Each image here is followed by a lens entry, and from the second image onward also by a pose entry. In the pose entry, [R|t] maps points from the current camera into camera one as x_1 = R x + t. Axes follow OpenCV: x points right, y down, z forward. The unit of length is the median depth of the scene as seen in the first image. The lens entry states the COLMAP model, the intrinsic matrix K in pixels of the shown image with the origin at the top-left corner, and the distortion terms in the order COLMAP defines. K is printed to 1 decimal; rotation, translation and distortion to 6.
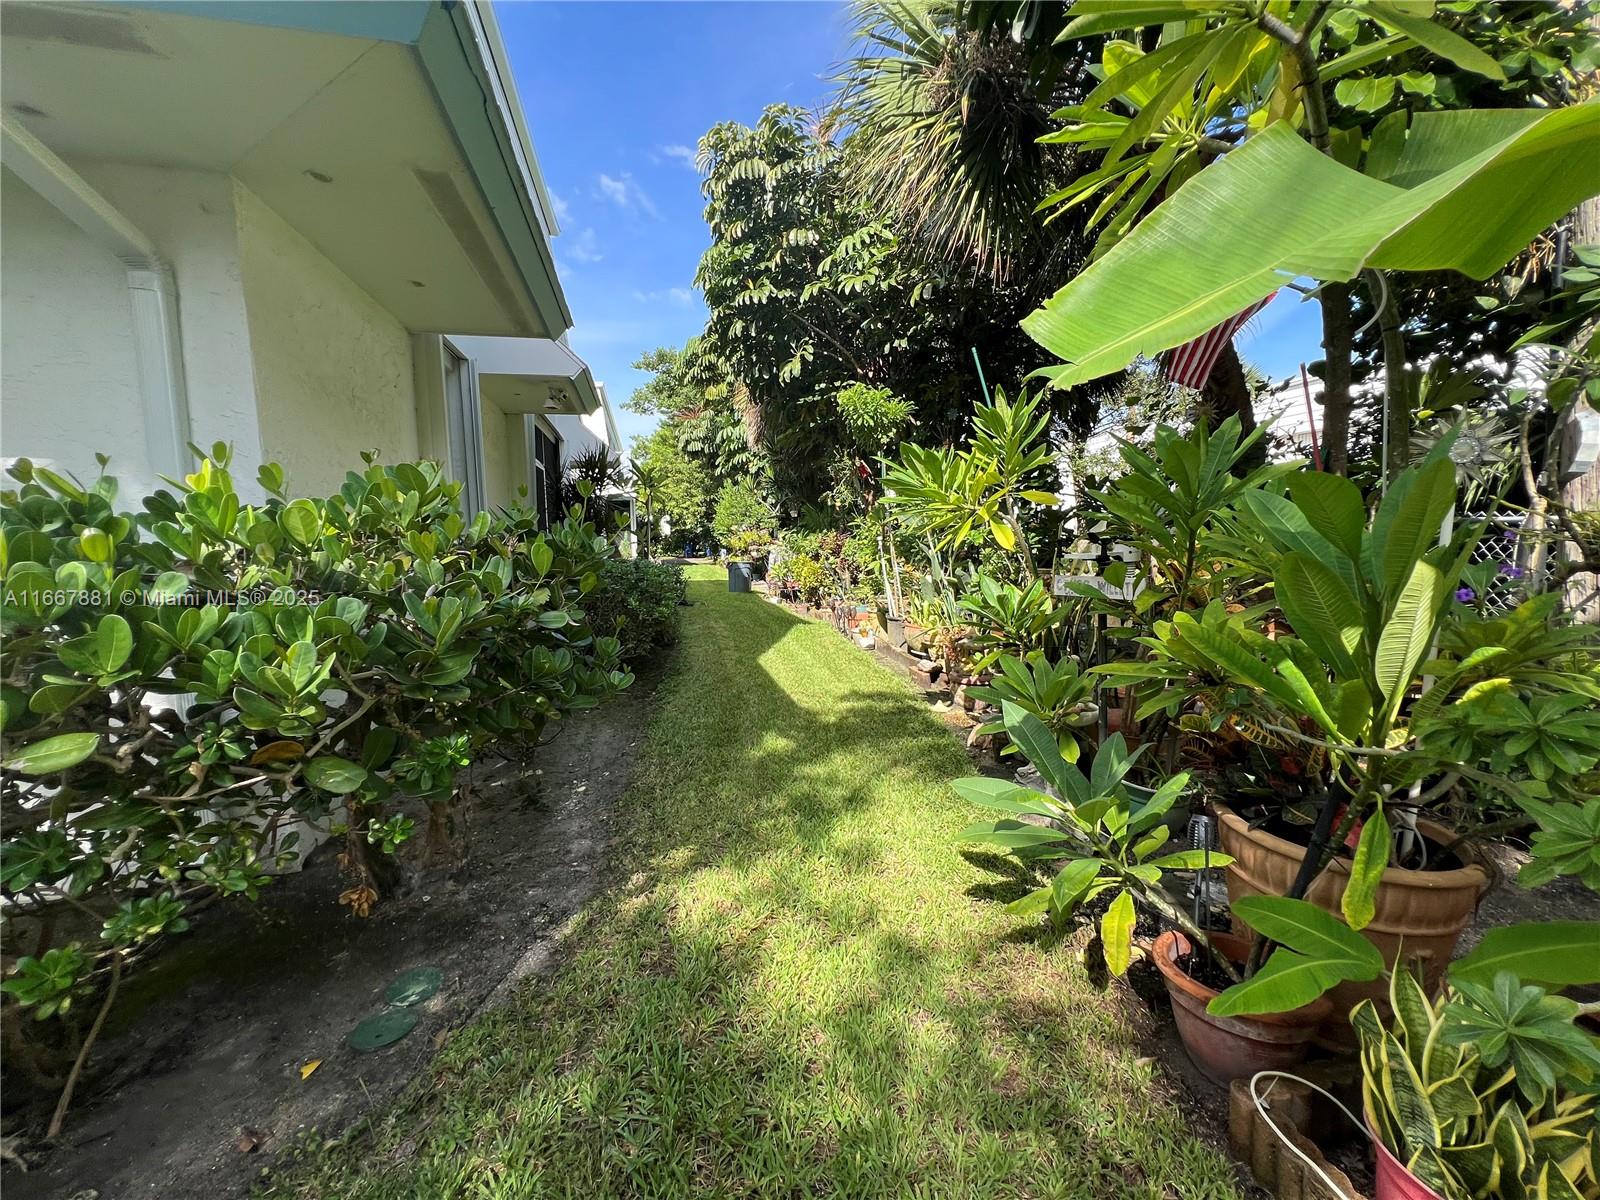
lens RADIAL K [[632.5, 0, 800.0], [0, 632.5, 600.0], [0, 0, 1]] dist [-0.022316, 0.000167]
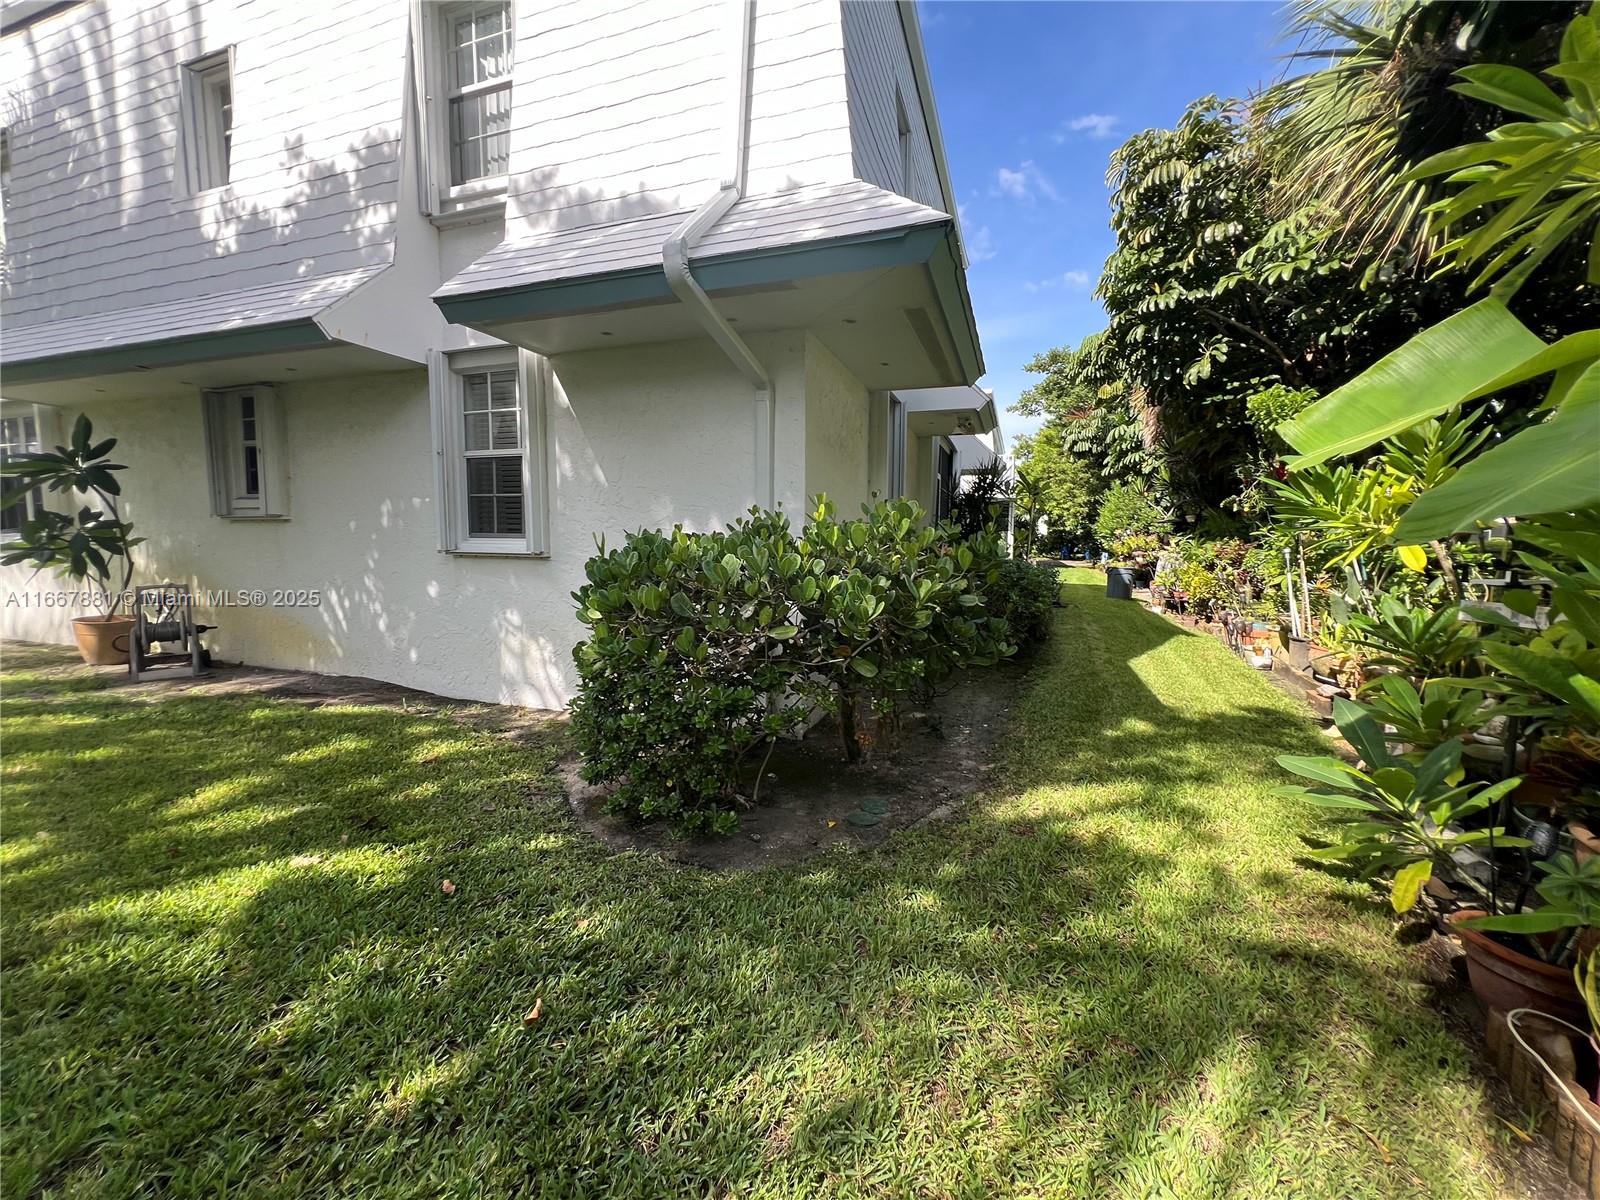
lens RADIAL K [[647.6, 0, 800.3], [0, 647.6, 597.0], [0, 0, 1]] dist [-0.003385, 0.001326]
pose [[0.845692, 0.079126, -0.527773, 0.023076], [-0.080779, 0.996532, 0.019966, 0.007051], [0.527523, 0.025748, 0.849151, -0.147180]]
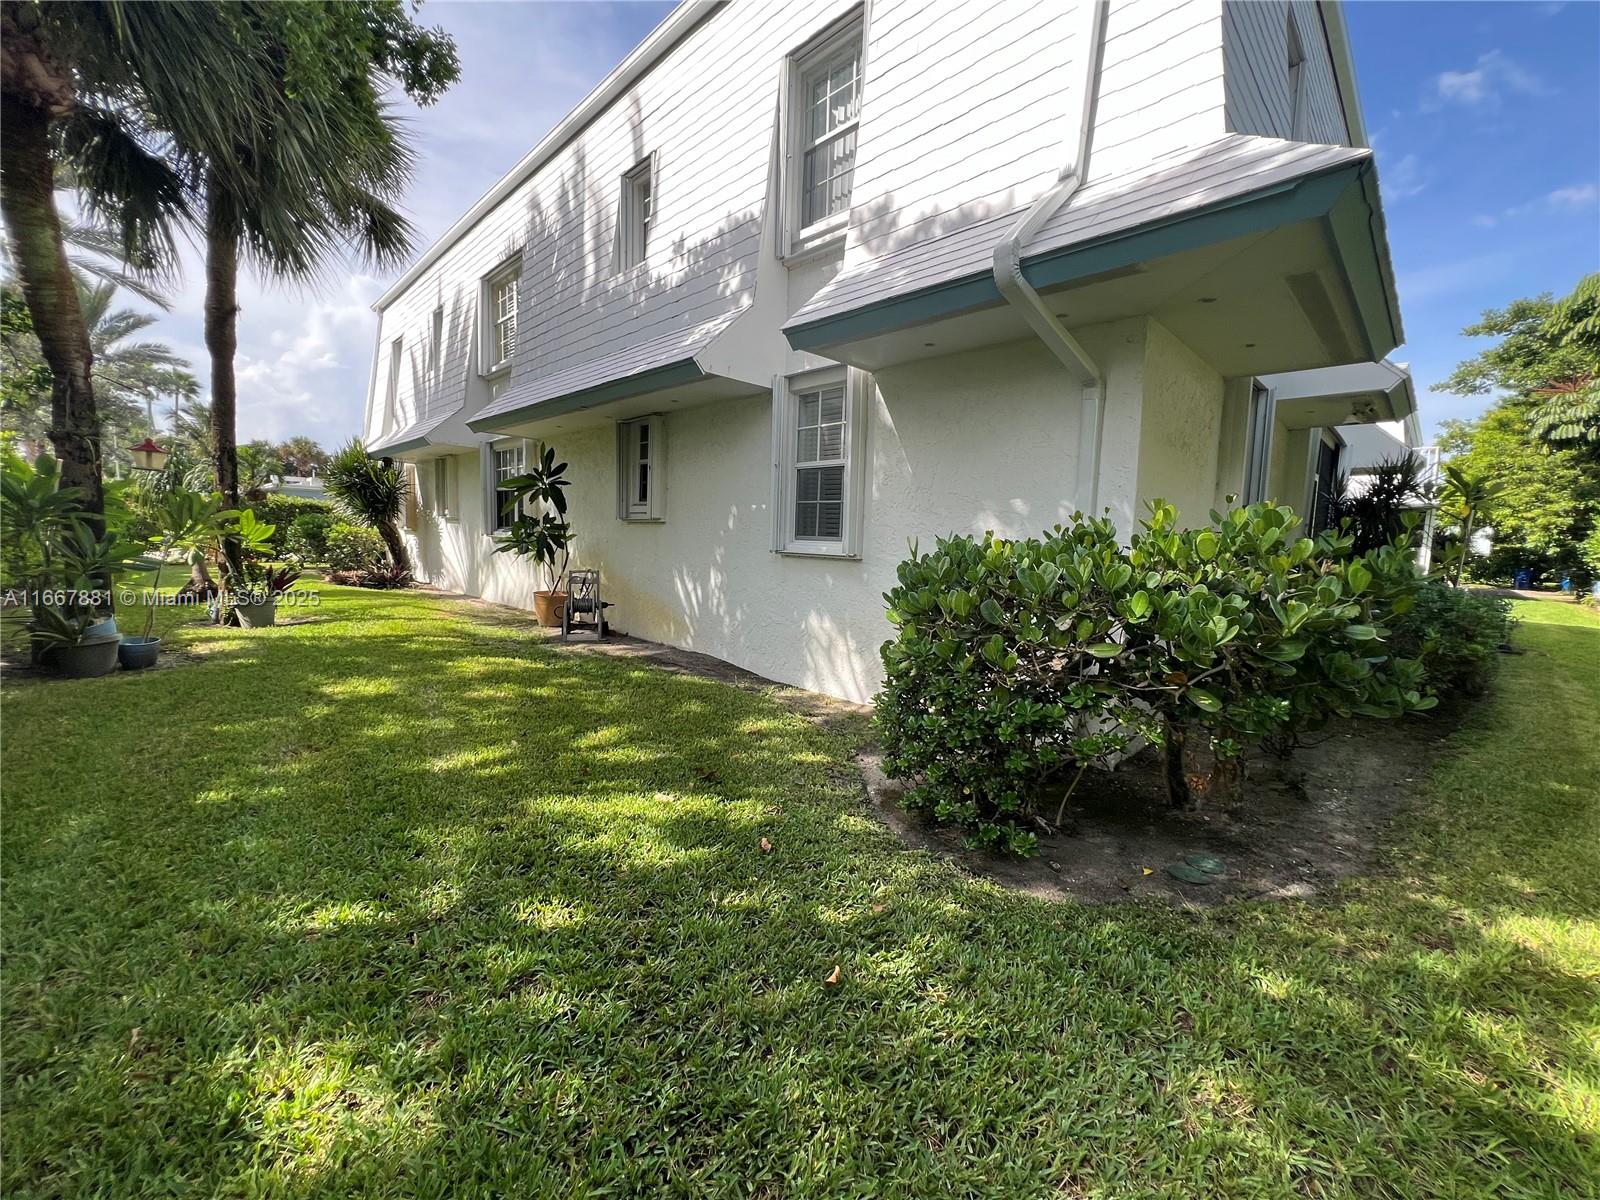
lens RADIAL K [[647.6, 0, 800.3], [0, 647.6, 597.0], [0, 0, 1]] dist [-0.003385, 0.001326]
pose [[0.526375, 0.117421, -0.842105, 0.019421], [-0.128685, 0.990011, 0.057608, 0.008796], [0.840458, 0.078043, 0.536227, -0.153937]]
